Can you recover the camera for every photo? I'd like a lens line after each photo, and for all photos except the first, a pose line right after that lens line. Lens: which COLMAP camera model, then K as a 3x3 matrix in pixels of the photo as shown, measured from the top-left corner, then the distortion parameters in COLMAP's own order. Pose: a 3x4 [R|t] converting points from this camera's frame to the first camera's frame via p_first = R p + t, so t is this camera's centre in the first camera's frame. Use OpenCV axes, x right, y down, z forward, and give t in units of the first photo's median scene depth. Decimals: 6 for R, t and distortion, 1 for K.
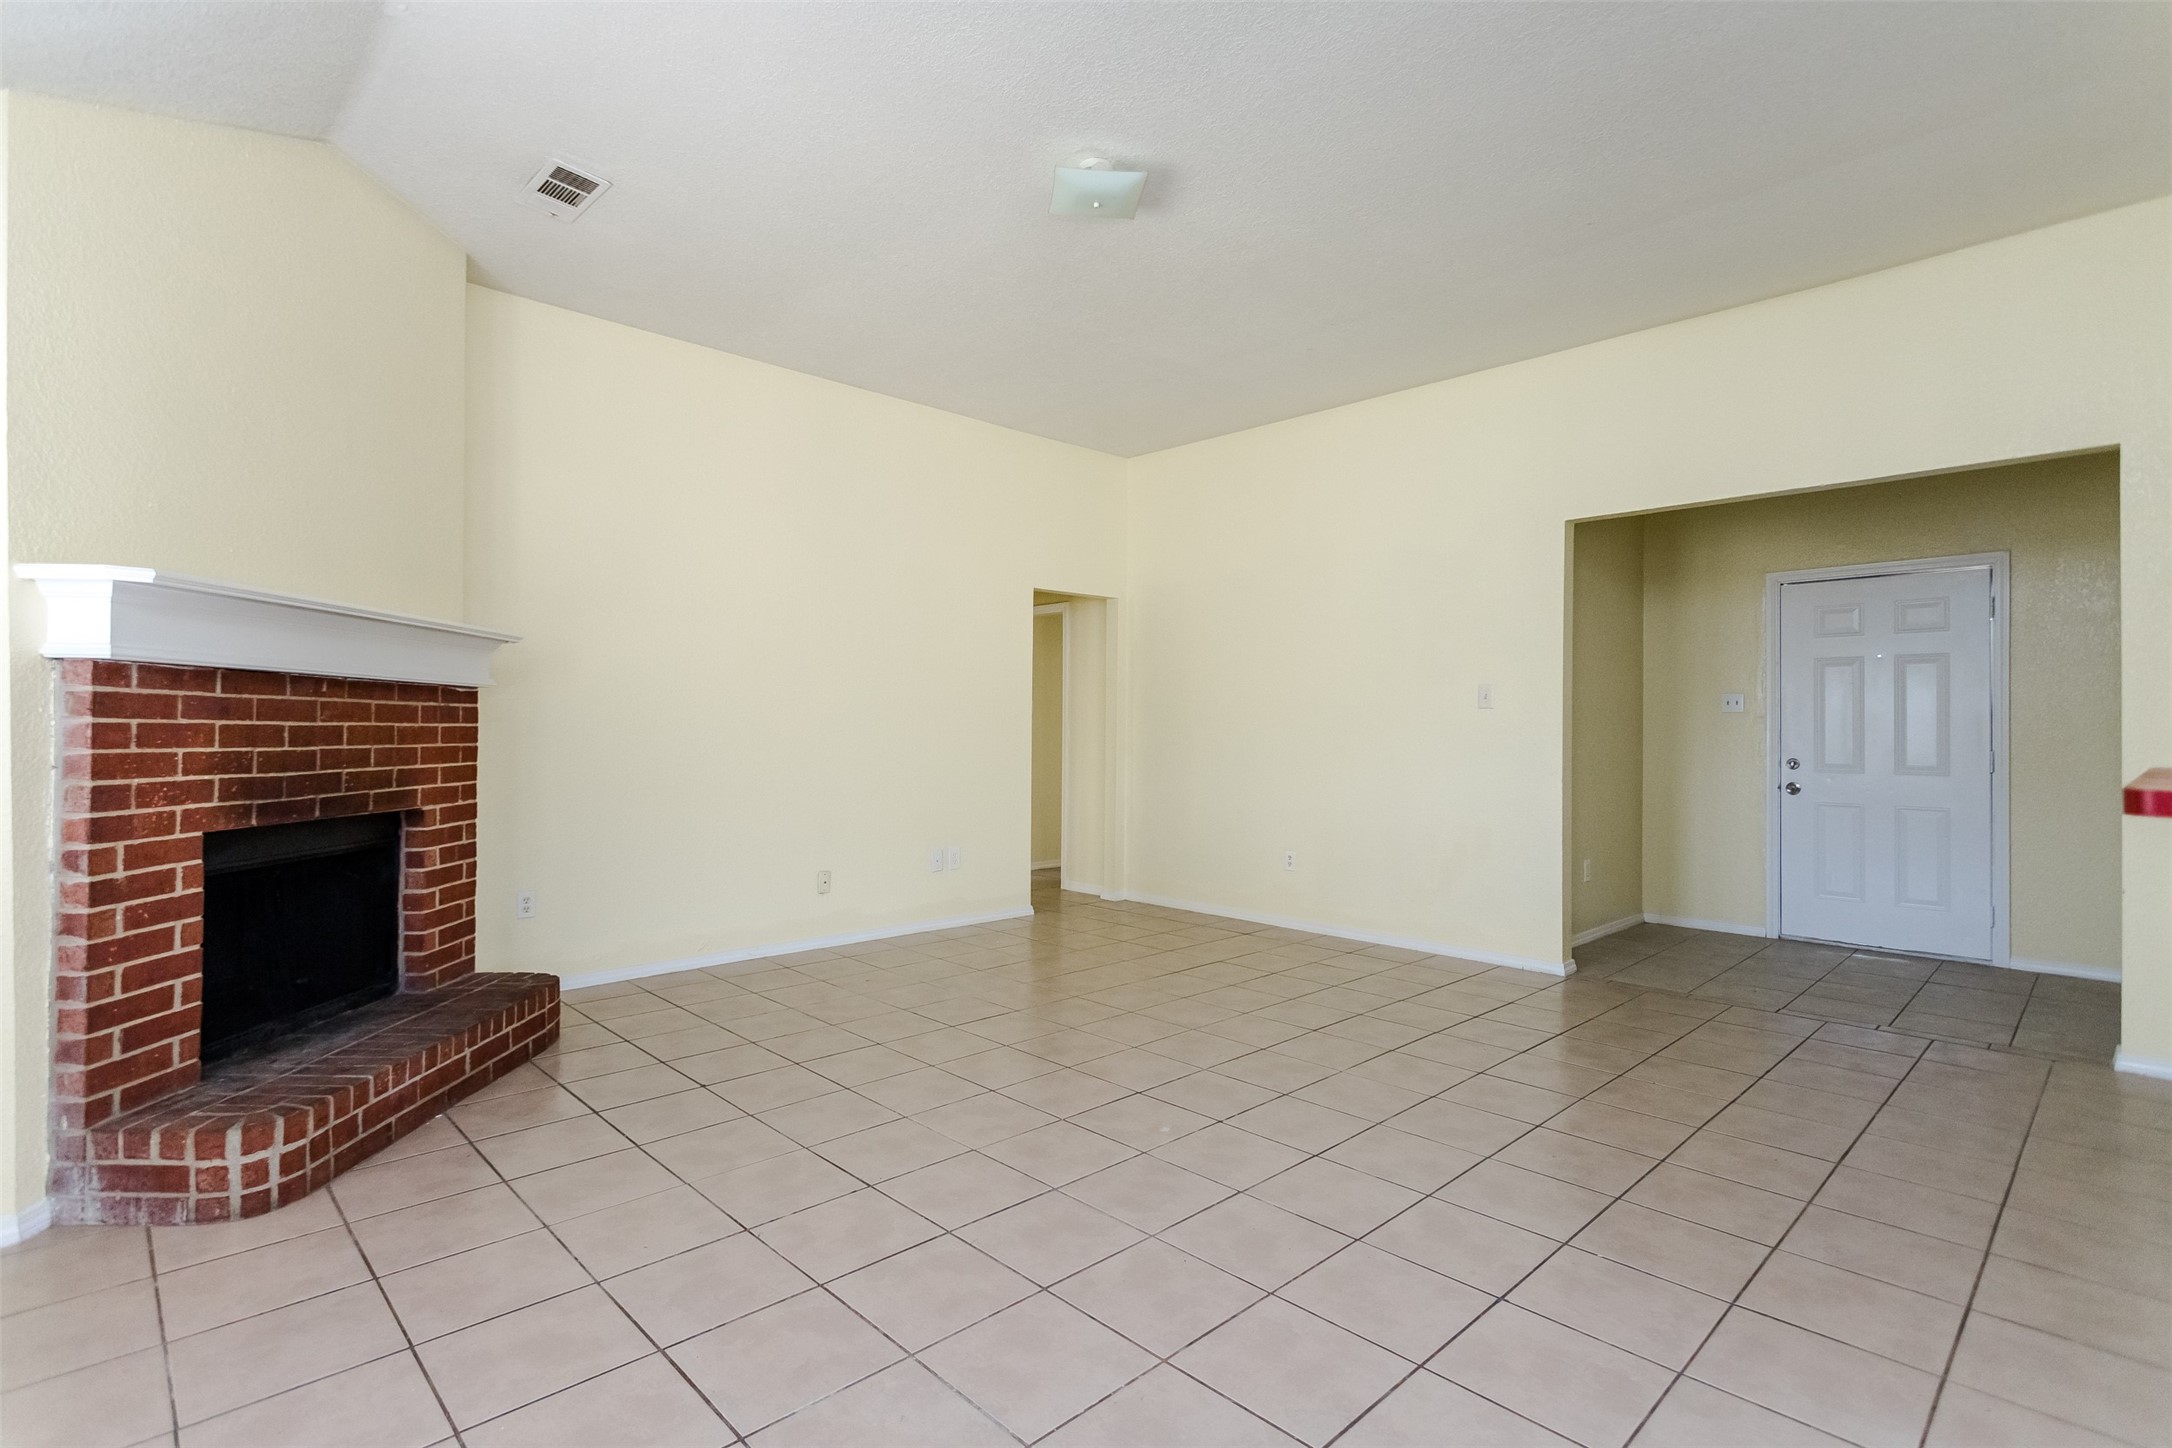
lens RADIAL K [[1026.4, 0, 1088.8], [0, 1026.4, 728.0], [0, 0, 1]] dist [0.004014, 0.000672]
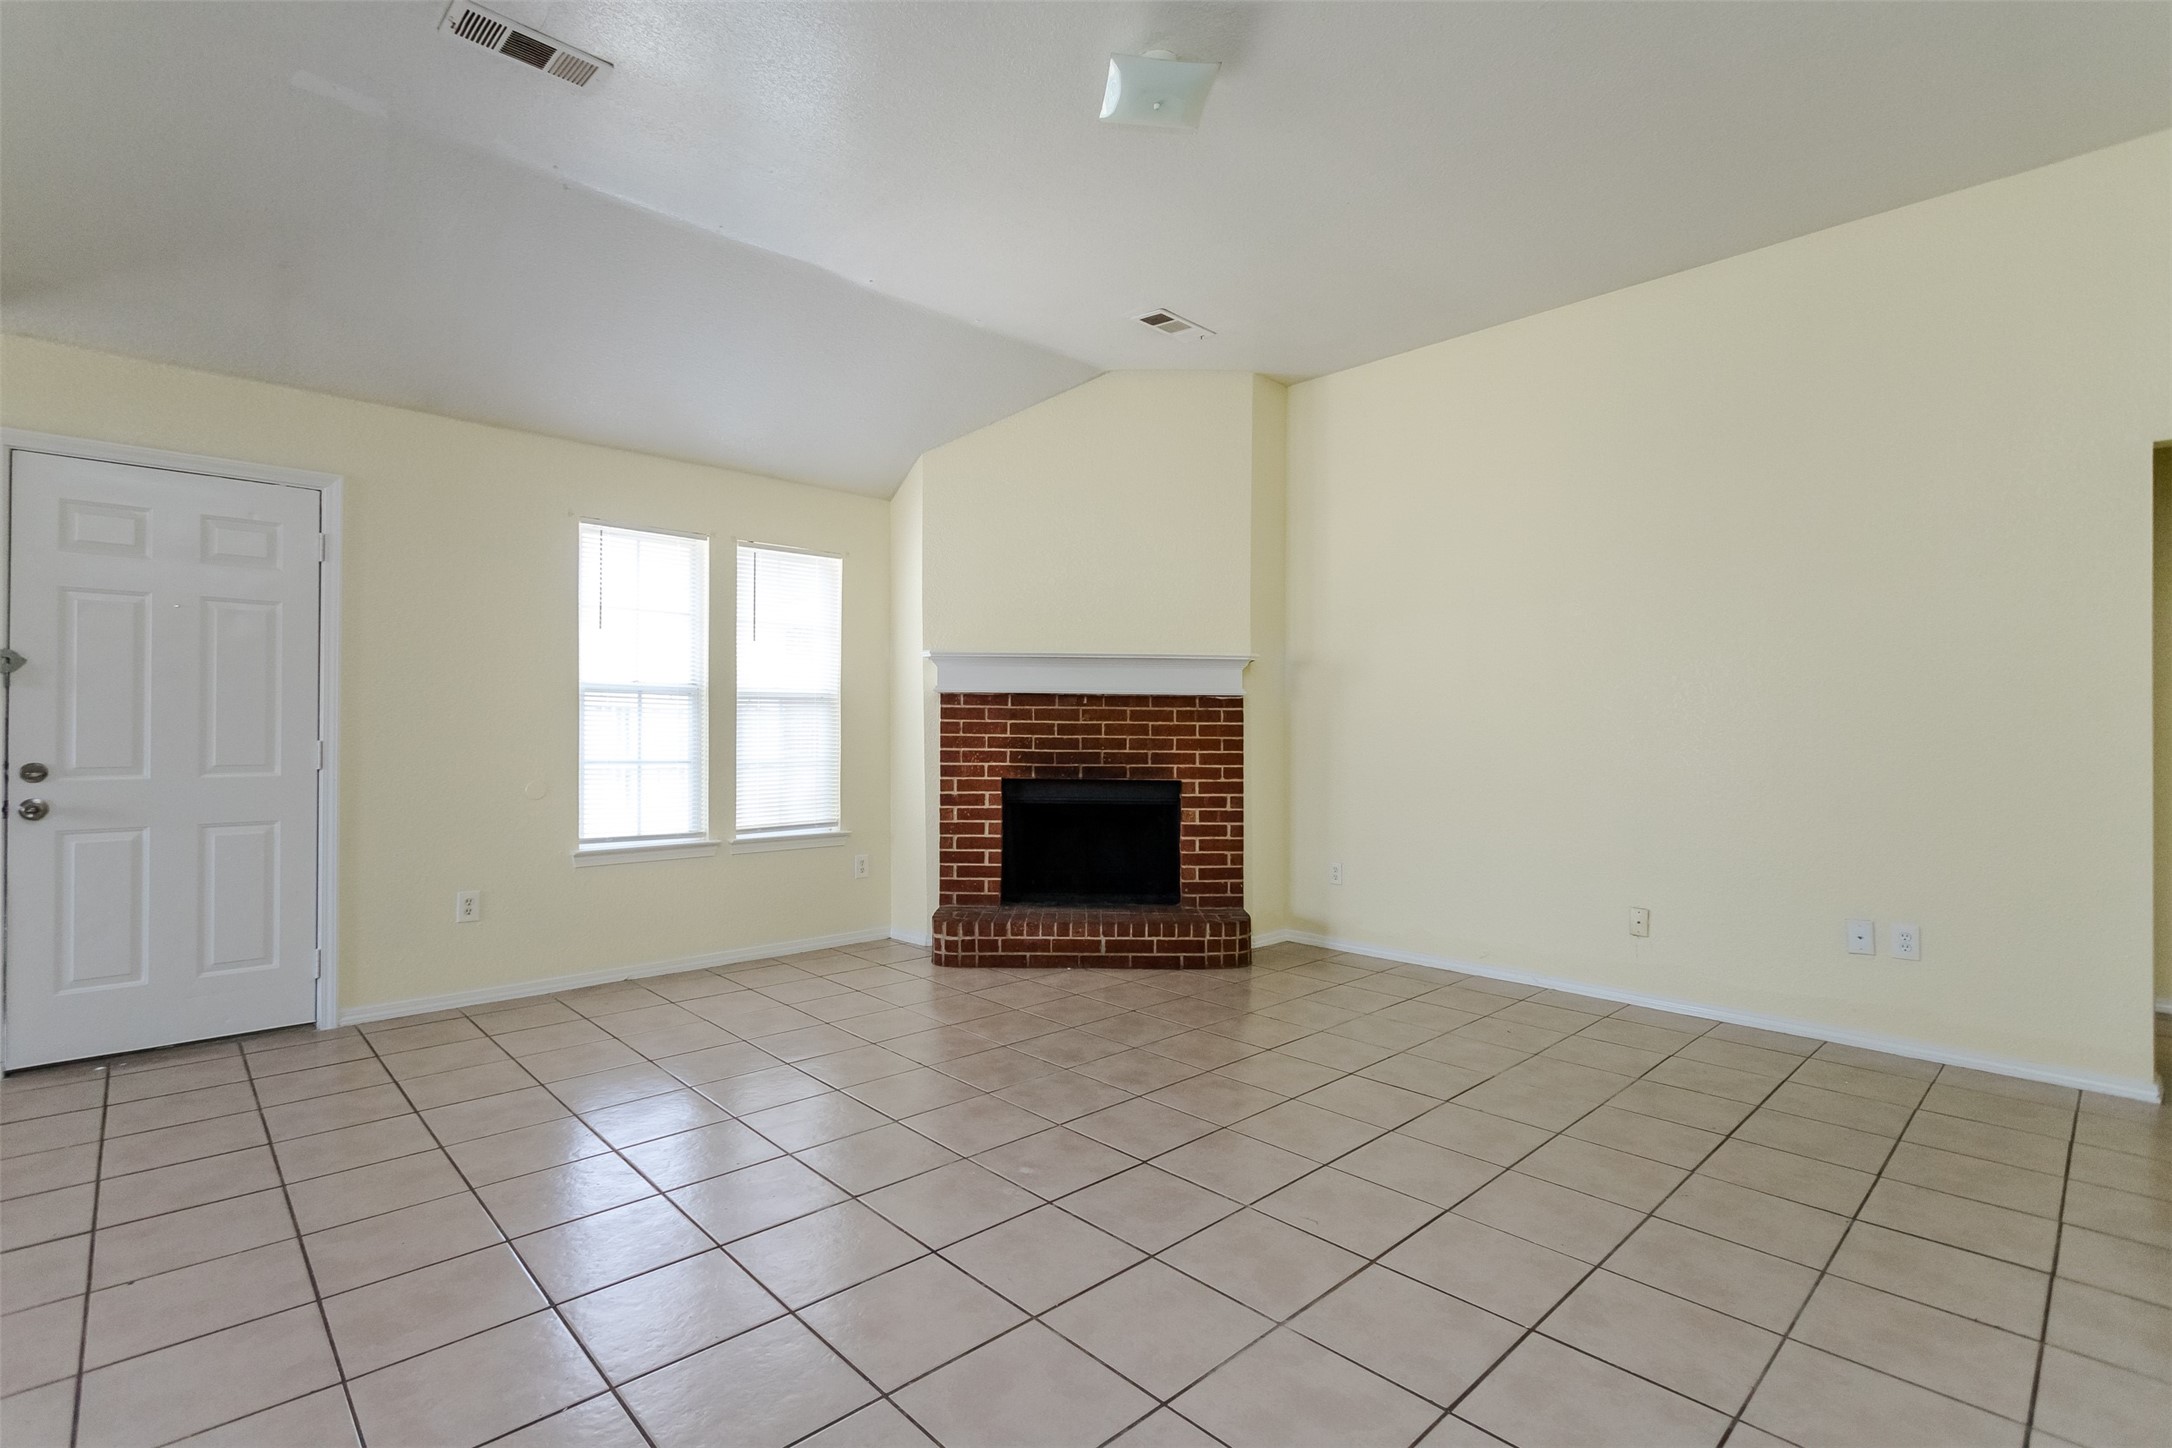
lens RADIAL K [[1026.4, 0, 1100.4], [0, 1026.4, 721.3], [0, 0, 1]] dist [0.004014, 0.000672]
pose [[-0.002544, -0.011375, -0.999932, 1.002803], [-0.006647, 0.999913, -0.011358, 0.013801], [0.999975, 0.006617, -0.002620, 1.101315]]
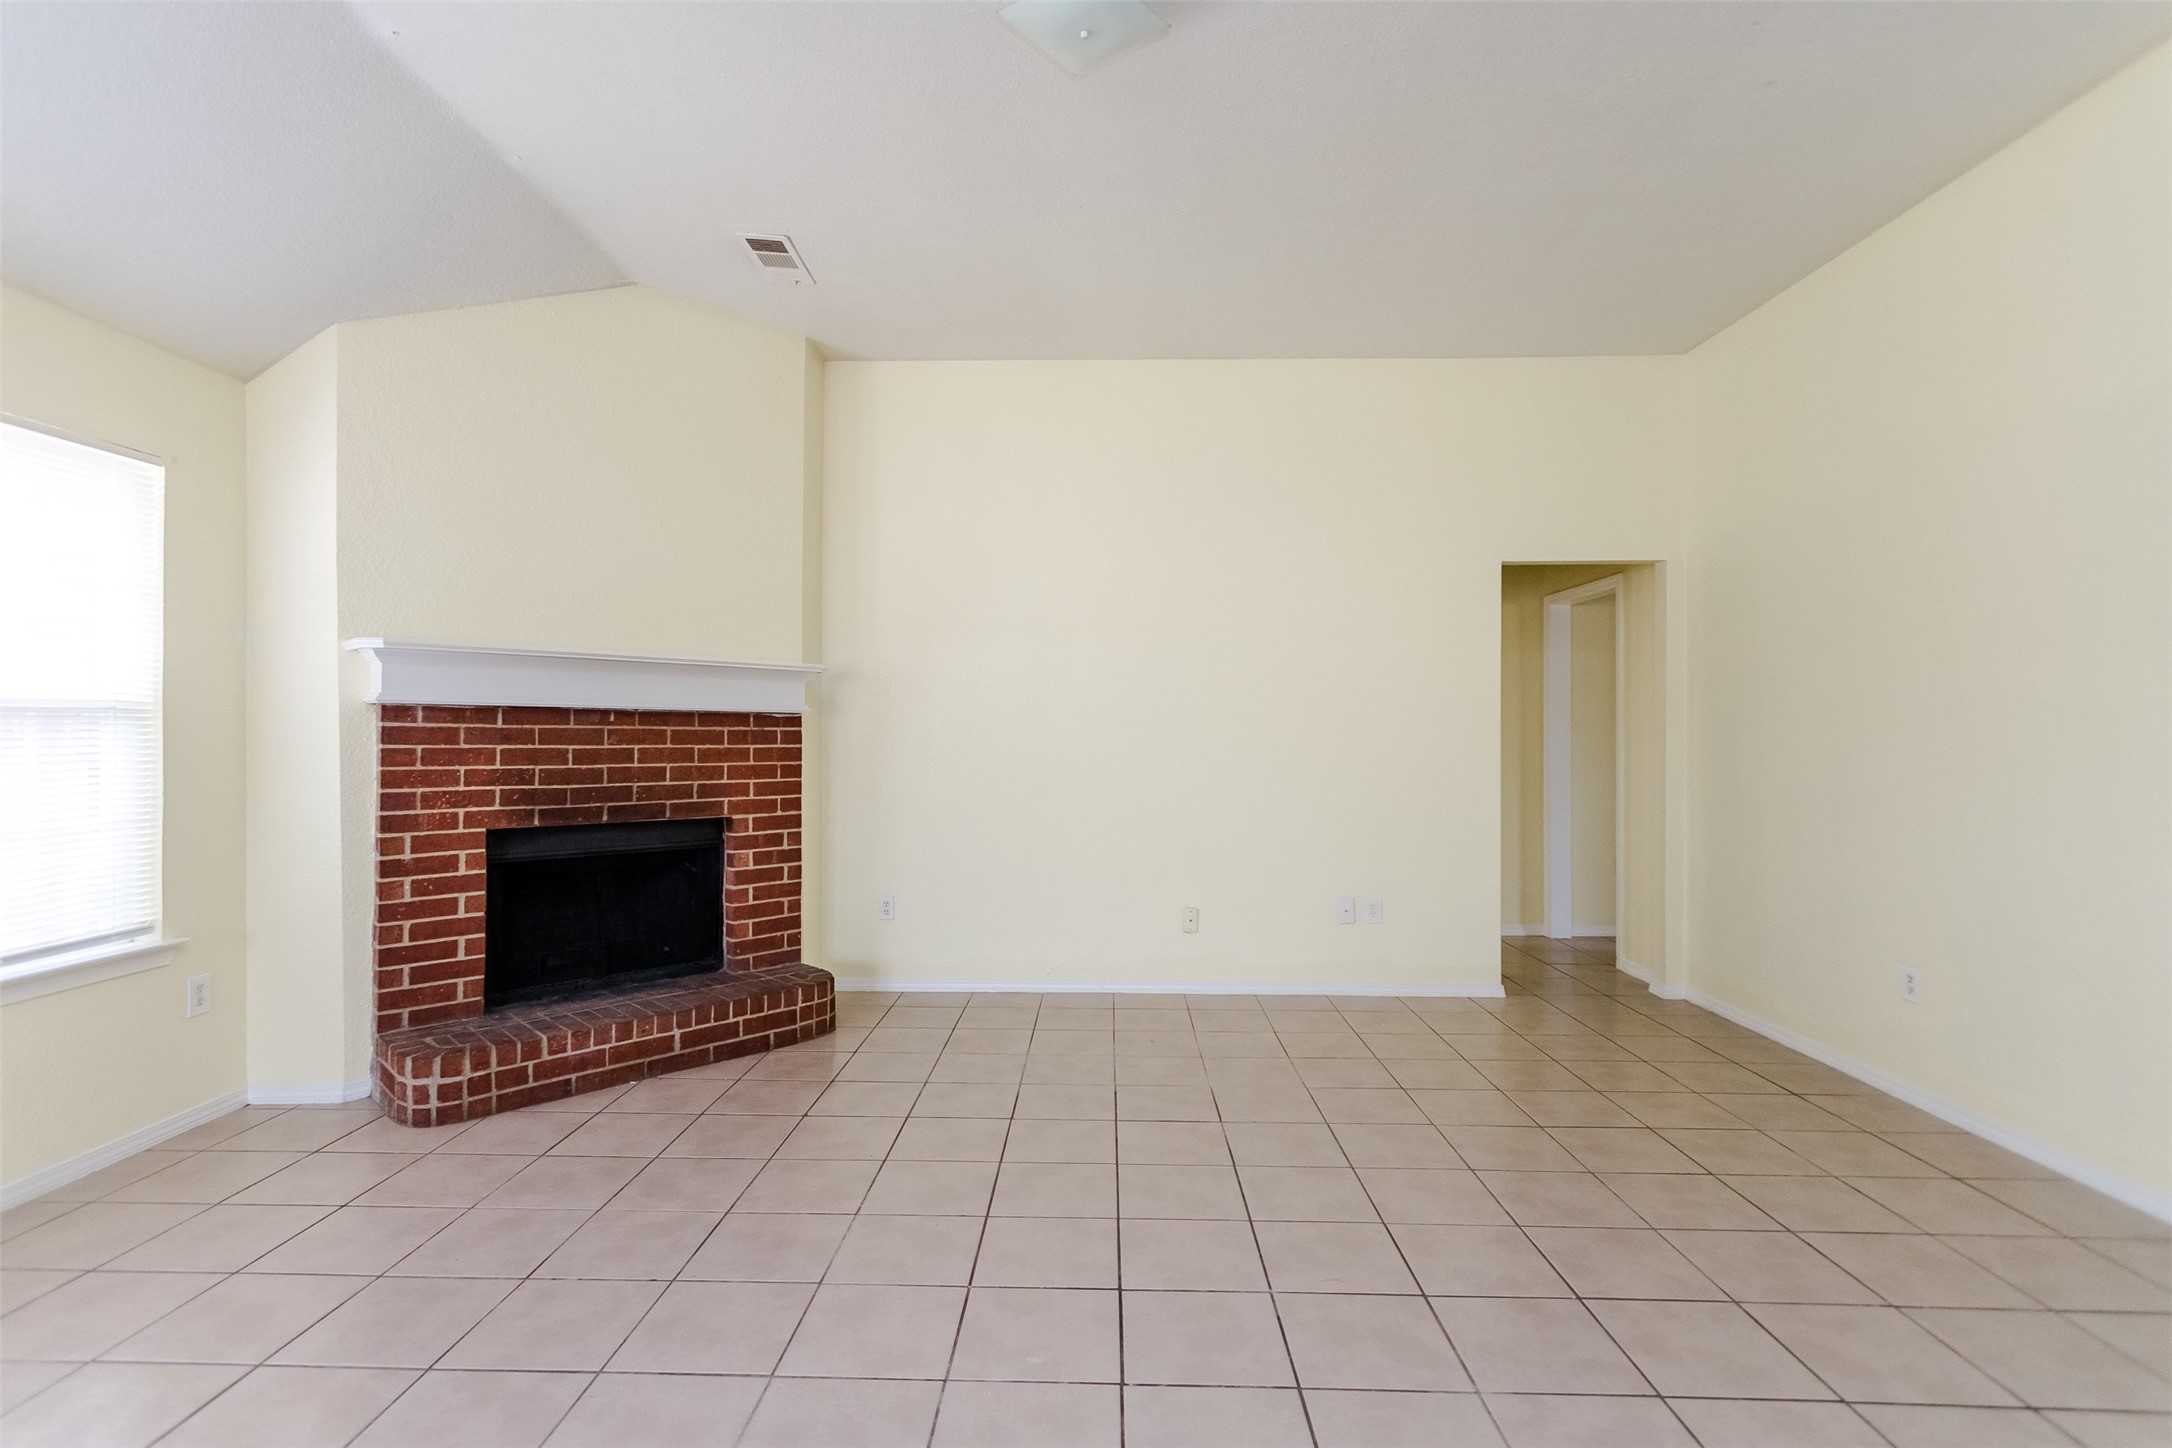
lens RADIAL K [[1026.4, 0, 1083.3], [0, 1026.4, 726.8], [0, 0, 1]] dist [0.004014, 0.000672]
pose [[0.703025, -0.008819, -0.711111, 0.591880], [0.000024, 0.999923, -0.012377, -0.013889], [0.711165, 0.008684, 0.702971, 0.564685]]
